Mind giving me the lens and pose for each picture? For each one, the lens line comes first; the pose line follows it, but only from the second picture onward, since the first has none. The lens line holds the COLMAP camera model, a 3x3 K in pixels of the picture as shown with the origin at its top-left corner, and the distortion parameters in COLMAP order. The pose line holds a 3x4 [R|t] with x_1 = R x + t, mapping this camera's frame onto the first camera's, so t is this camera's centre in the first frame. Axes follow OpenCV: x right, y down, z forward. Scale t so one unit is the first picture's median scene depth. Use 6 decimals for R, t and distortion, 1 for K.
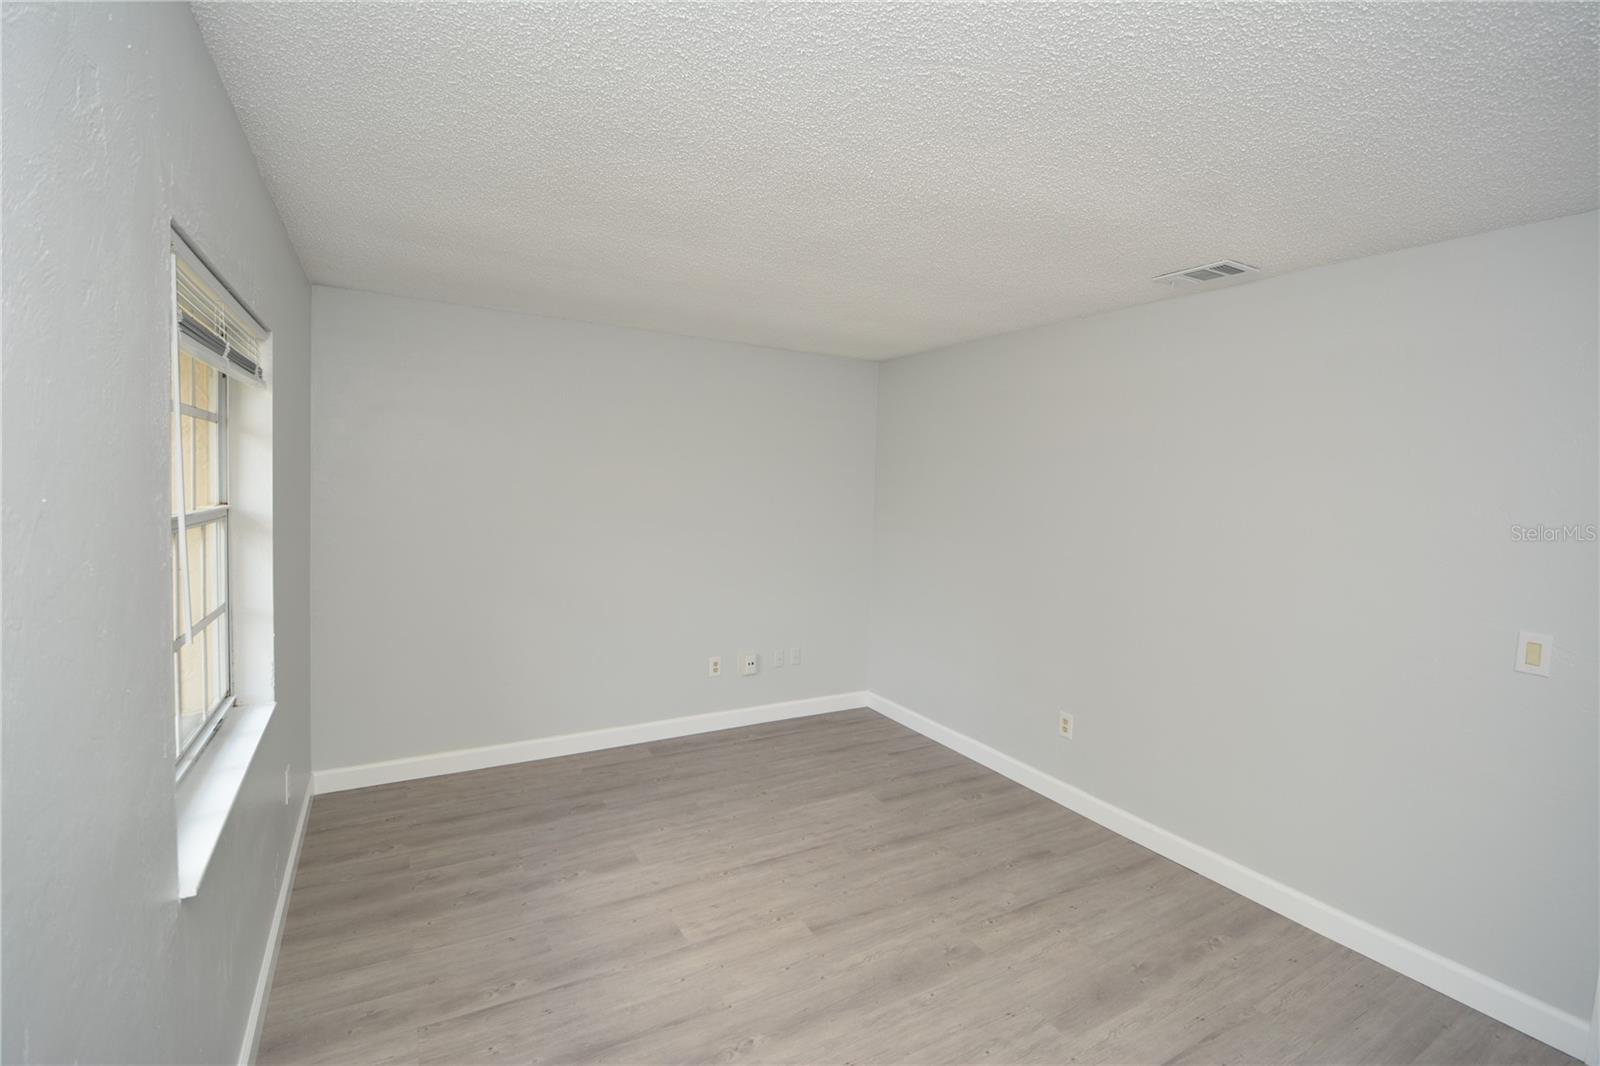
lens RADIAL K [[707.4, 0, 793.7], [0, 707.4, 509.8], [0, 0, 1]] dist [0.000741, -0.015305]
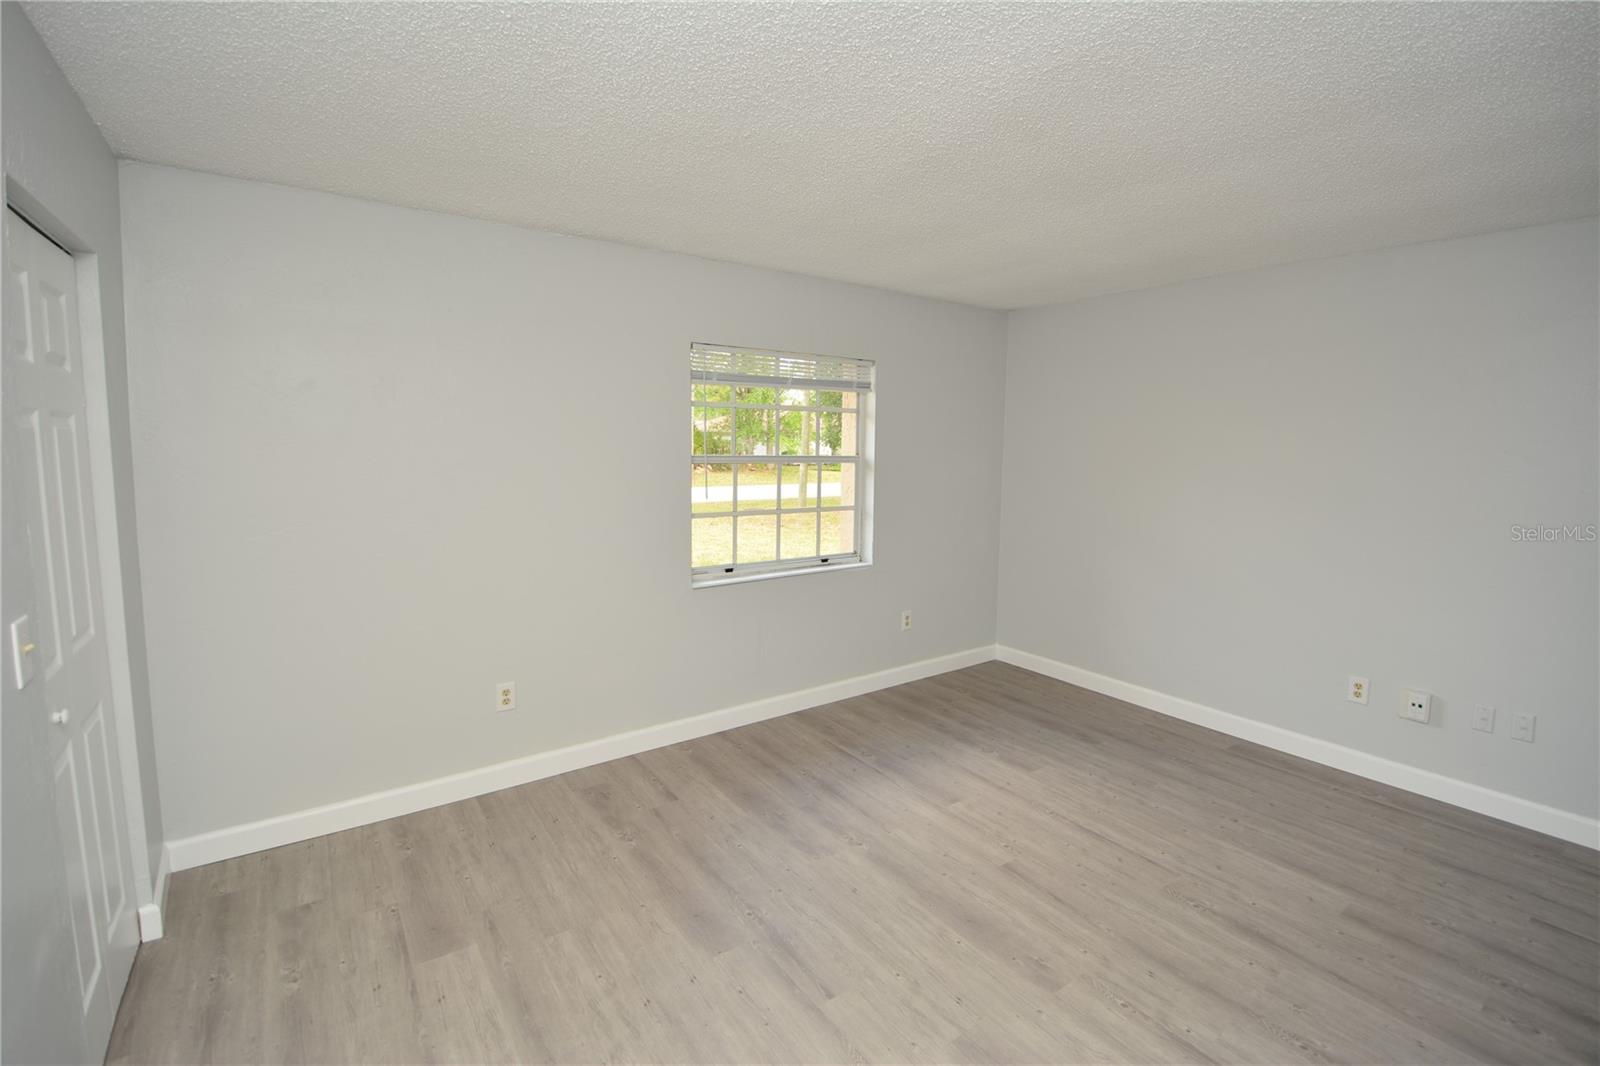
lens RADIAL K [[707.4, 0, 793.7], [0, 707.4, 509.8], [0, 0, 1]] dist [0.000741, -0.015305]
pose [[0.099138, 0.072858, -0.992403, 0.832637], [-0.053483, 0.996265, 0.067798, 0.018273], [0.993635, 0.046355, 0.102665, 0.475242]]
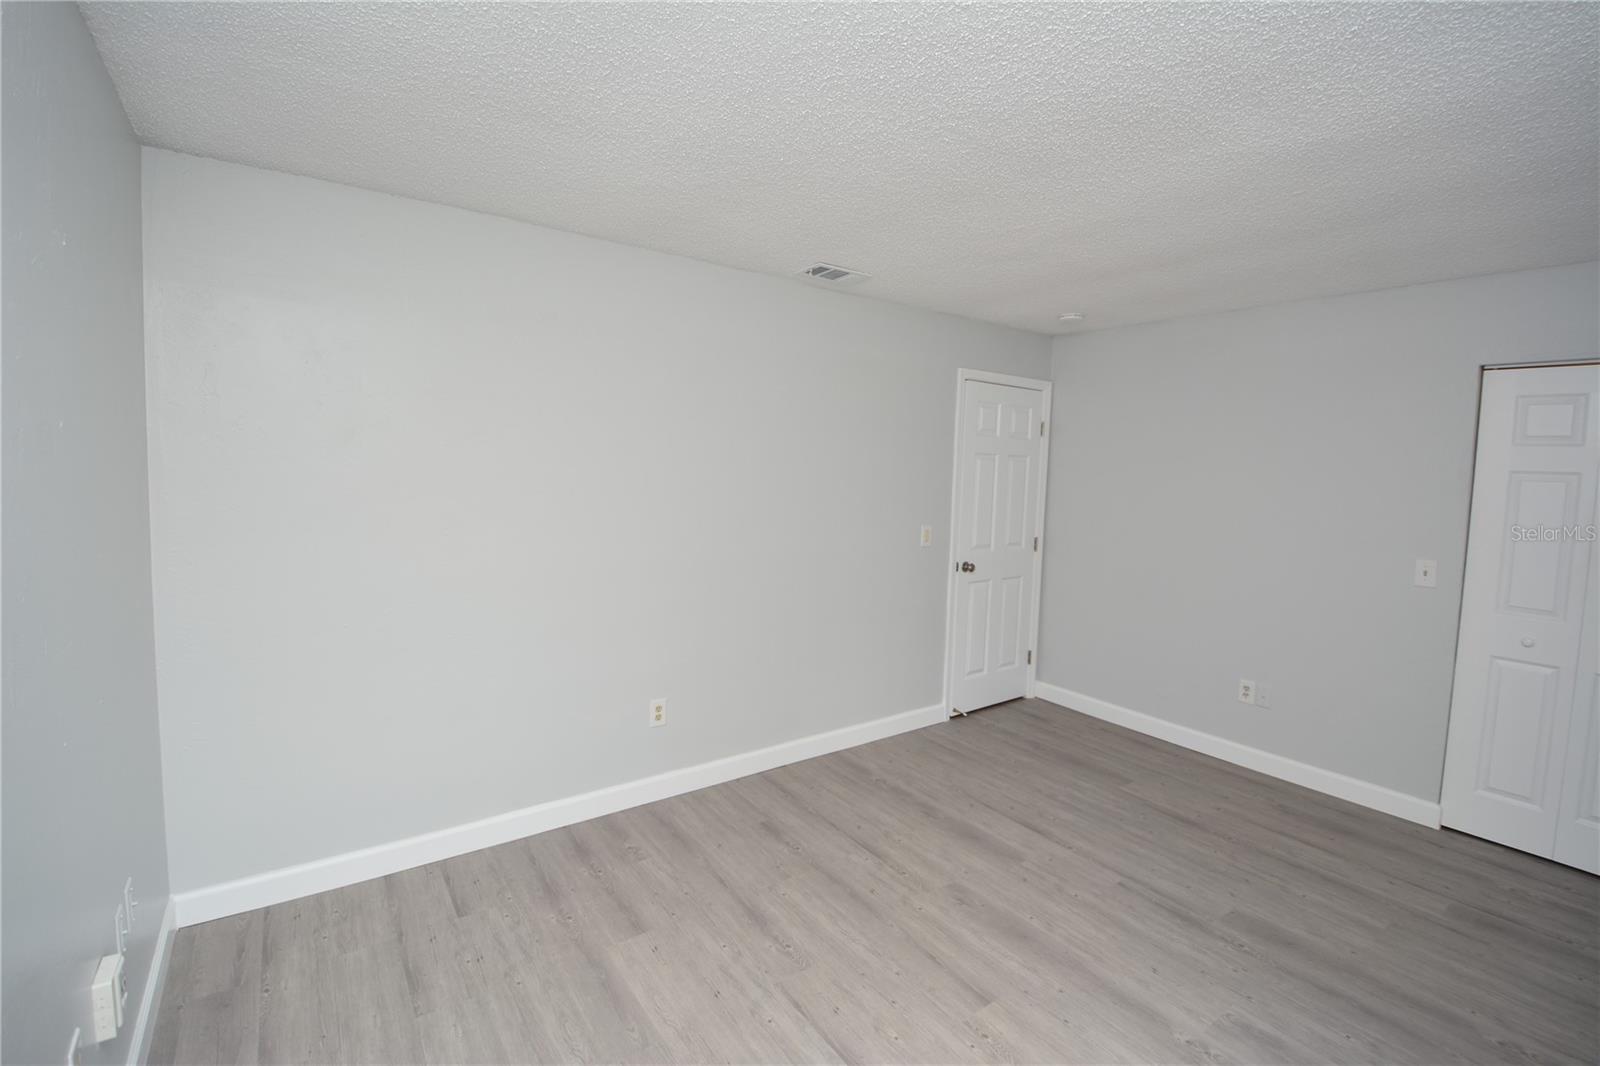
lens RADIAL K [[707.4, 0, 793.7], [0, 707.4, 509.8], [0, 0, 1]] dist [0.000741, -0.015305]
pose [[-0.099937, -0.105056, 0.989432, -0.592183], [0.013567, 0.994174, 0.106930, -0.054194], [-0.994901, 0.024110, -0.097930, 1.091207]]
